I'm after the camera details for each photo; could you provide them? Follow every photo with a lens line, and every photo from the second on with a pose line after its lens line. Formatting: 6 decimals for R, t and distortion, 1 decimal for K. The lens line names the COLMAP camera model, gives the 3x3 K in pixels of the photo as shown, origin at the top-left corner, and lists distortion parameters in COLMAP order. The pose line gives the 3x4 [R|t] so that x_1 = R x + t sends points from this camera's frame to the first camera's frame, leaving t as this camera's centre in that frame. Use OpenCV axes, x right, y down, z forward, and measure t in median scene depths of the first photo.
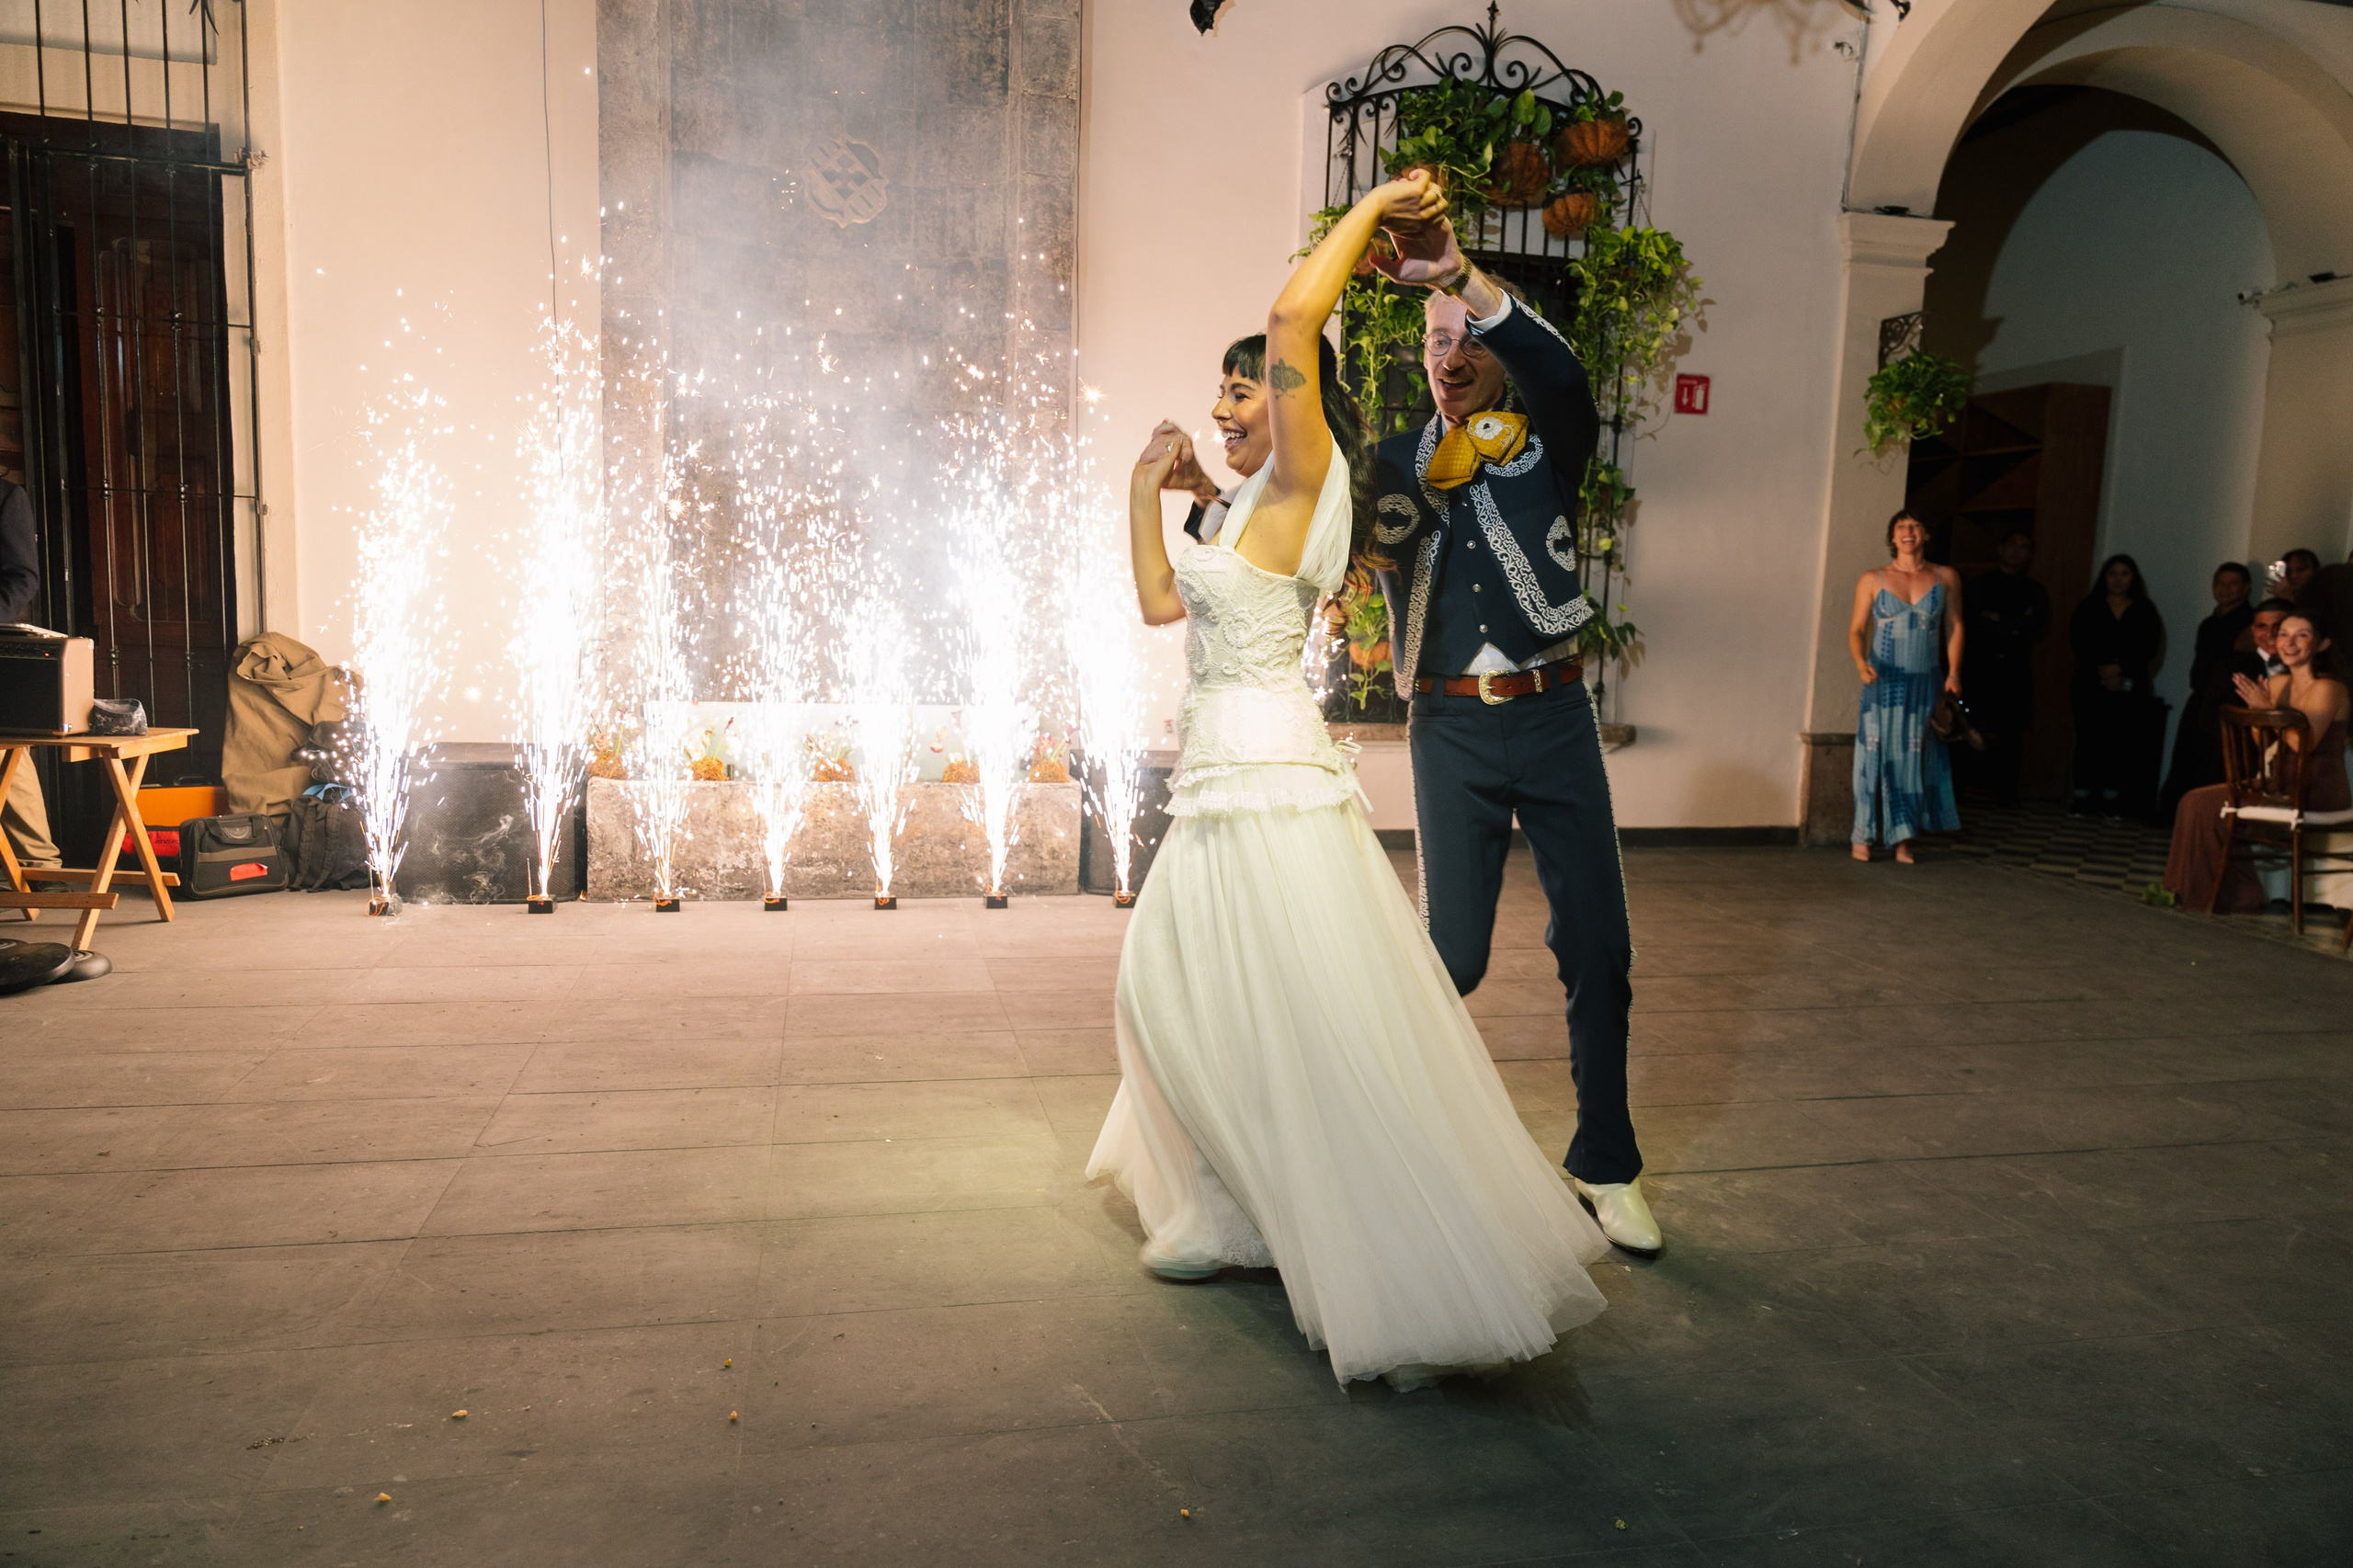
lens RADIAL K [[1539.9, 0, 1177.7], [0, 1539.9, 795.4], [0, 0, 1]] dist [0.020591, -0.015596]
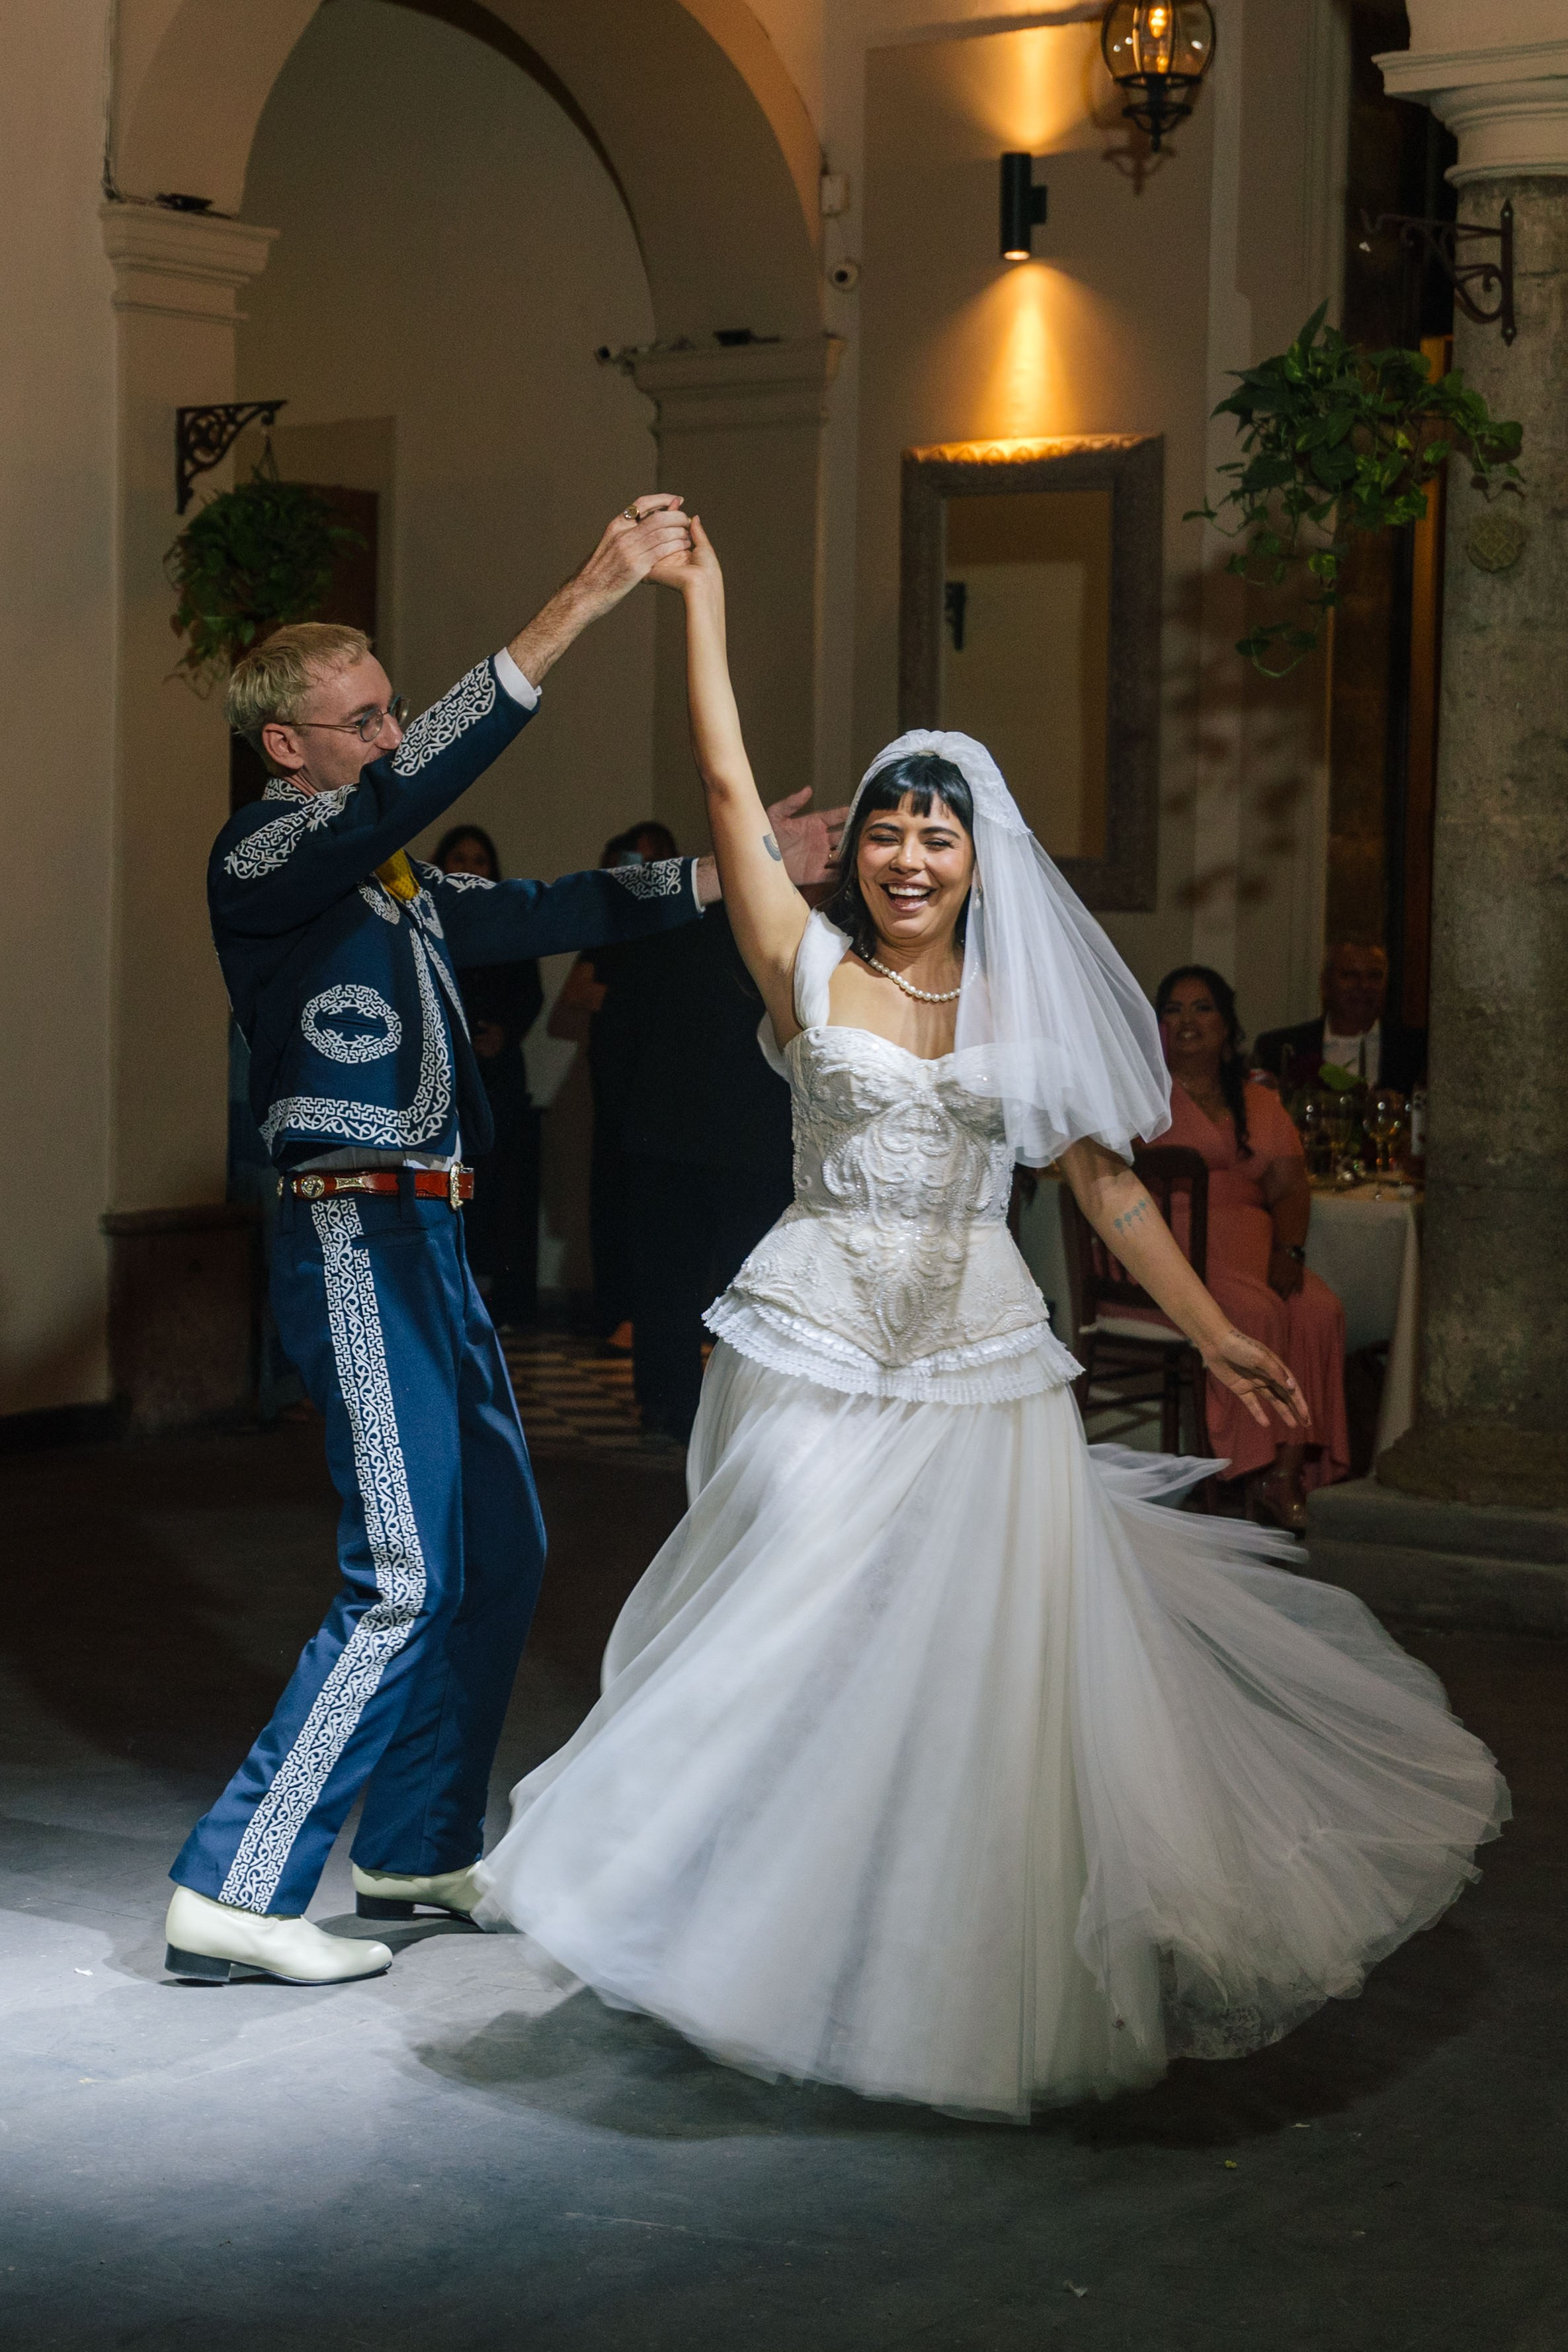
lens RADIAL K [[4489.2, 0, 333.4], [0, 4489.2, 1194.3], [0, 0, 1]] dist [-0.023596, 0.000000]
pose [[0.791365, -0.067803, 0.607572, -0.480334], [0.092550, 0.995663, -0.009434, -0.030529], [-0.604297, 0.063697, 0.794209, -0.225438]]
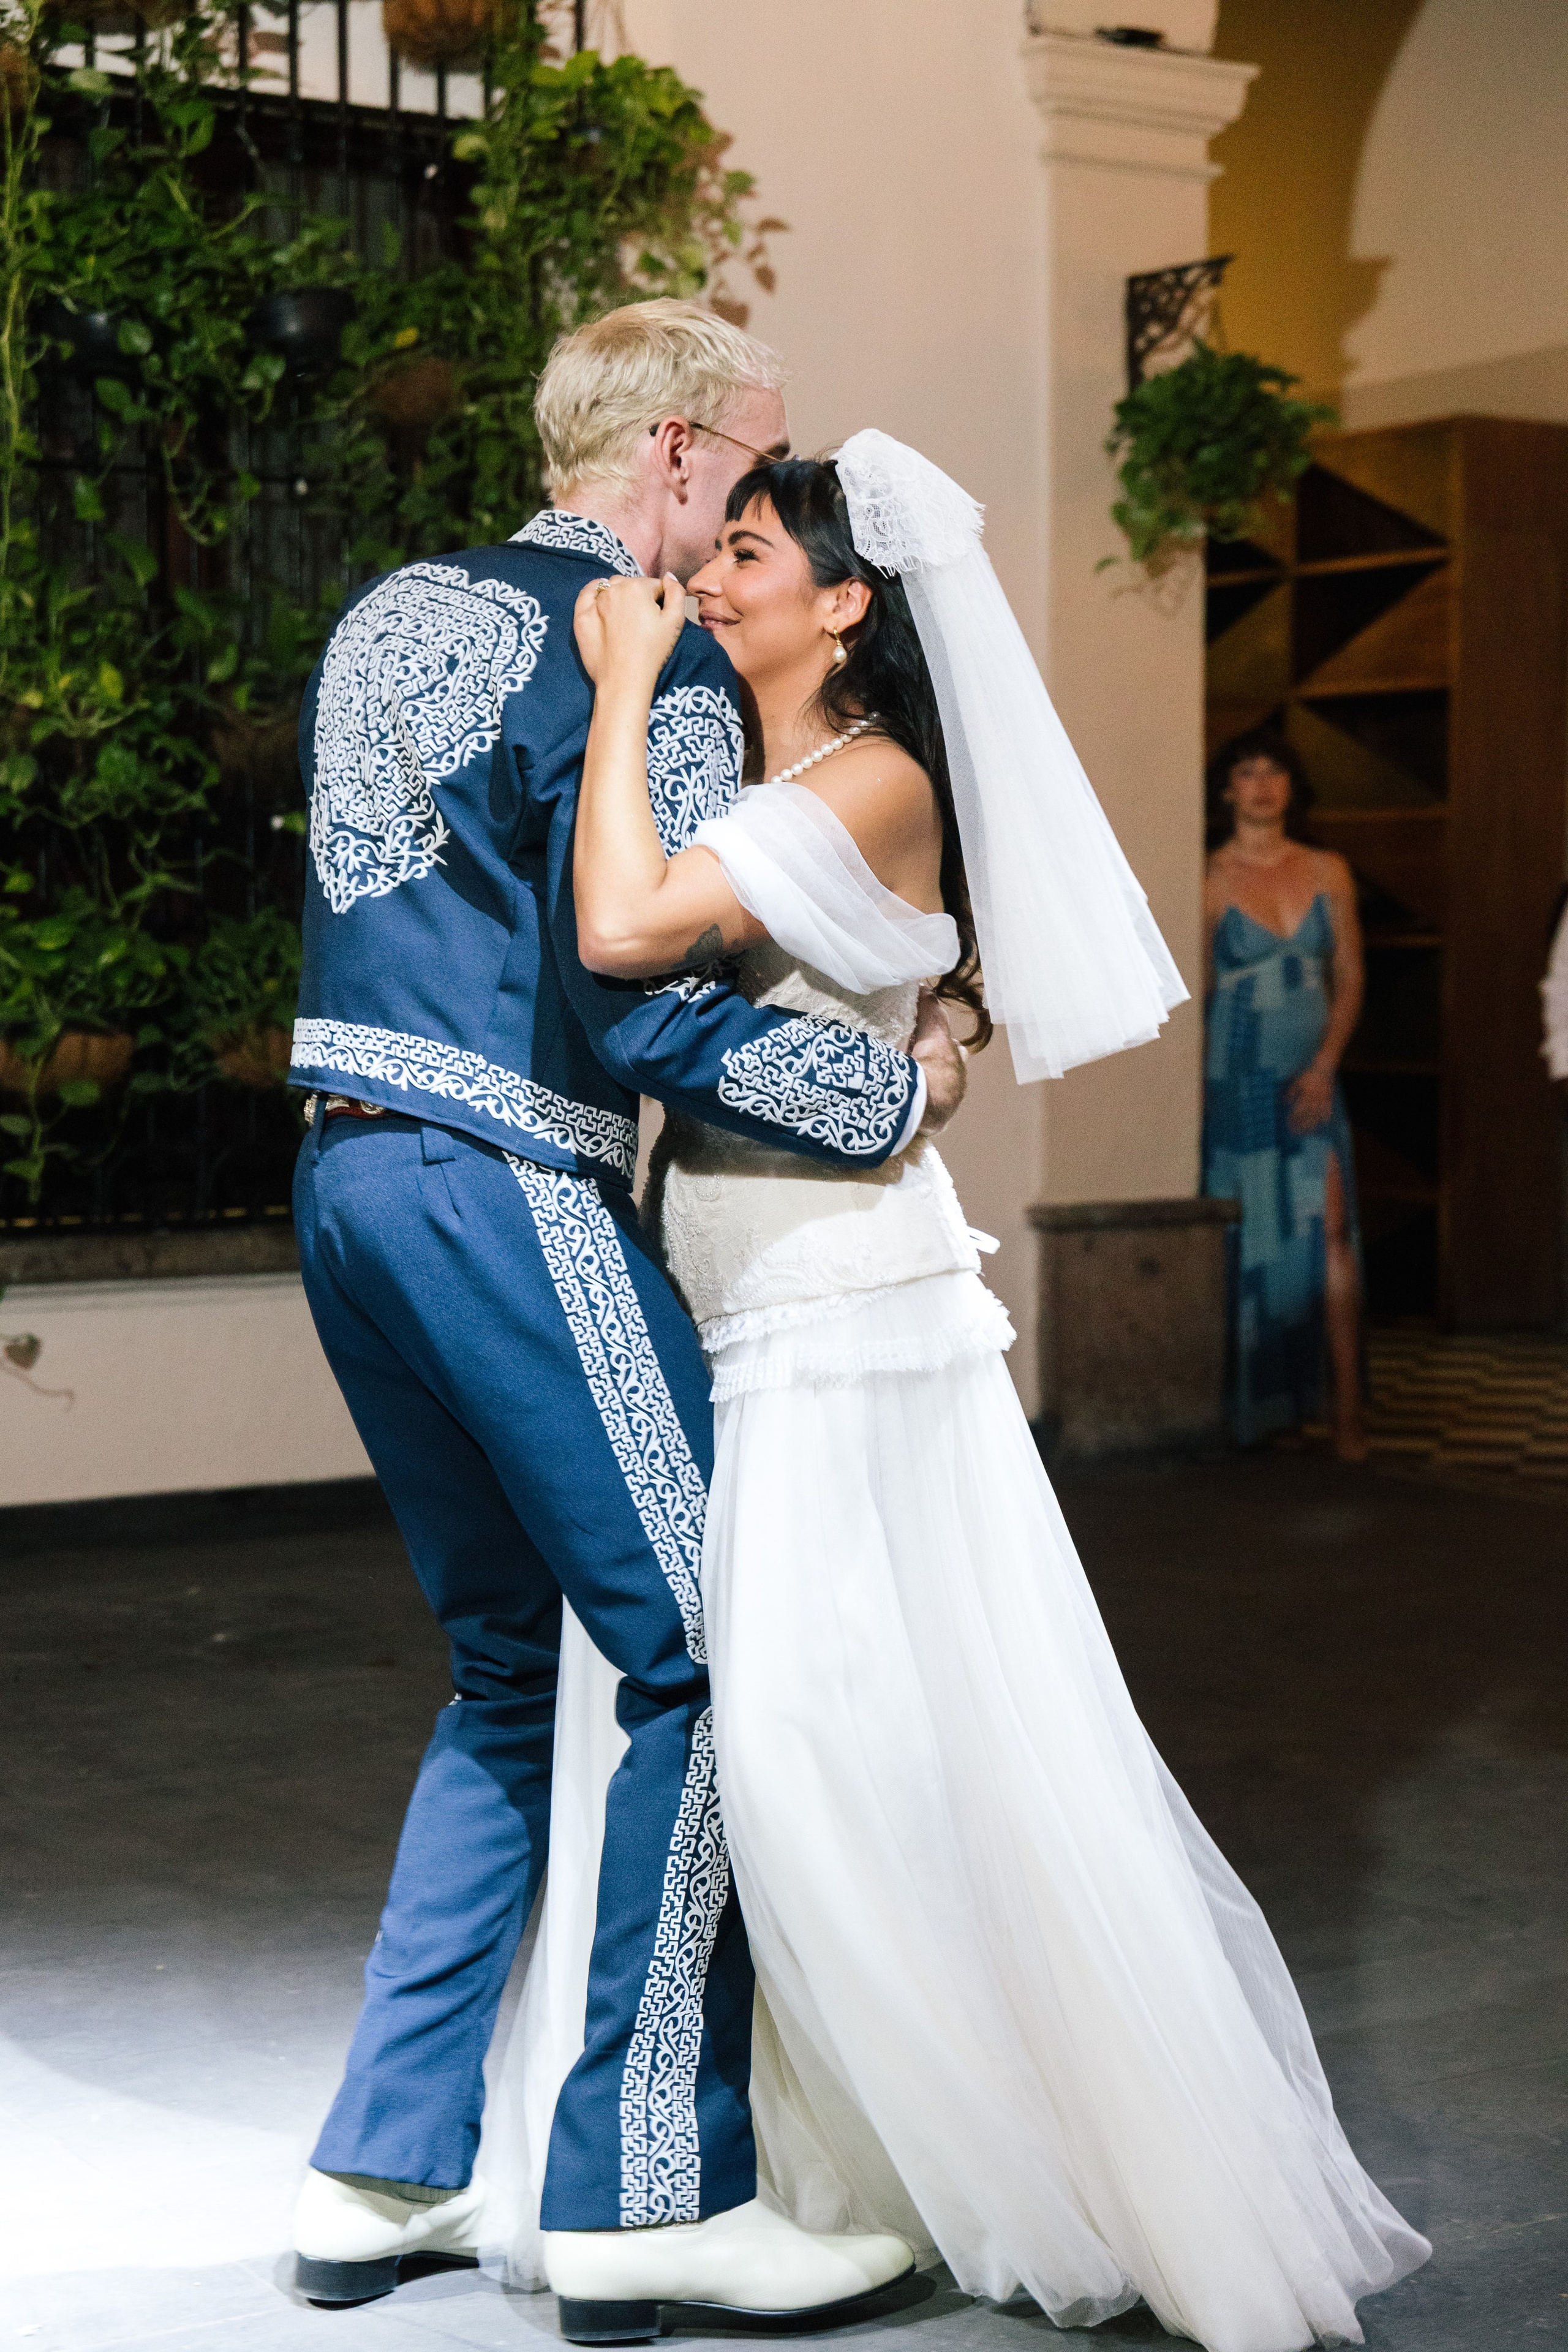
lens RADIAL K [[3998.7, 0, 736.2], [0, 3998.7, 1200.2], [0, 0, 1]] dist [0.015112, 0.000000]
pose [[0.944954, -0.053044, 0.322875, -0.044311], [0.072562, 0.996174, -0.048710, 0.007855], [-0.319055, 0.069458, 0.945187, -0.043694]]
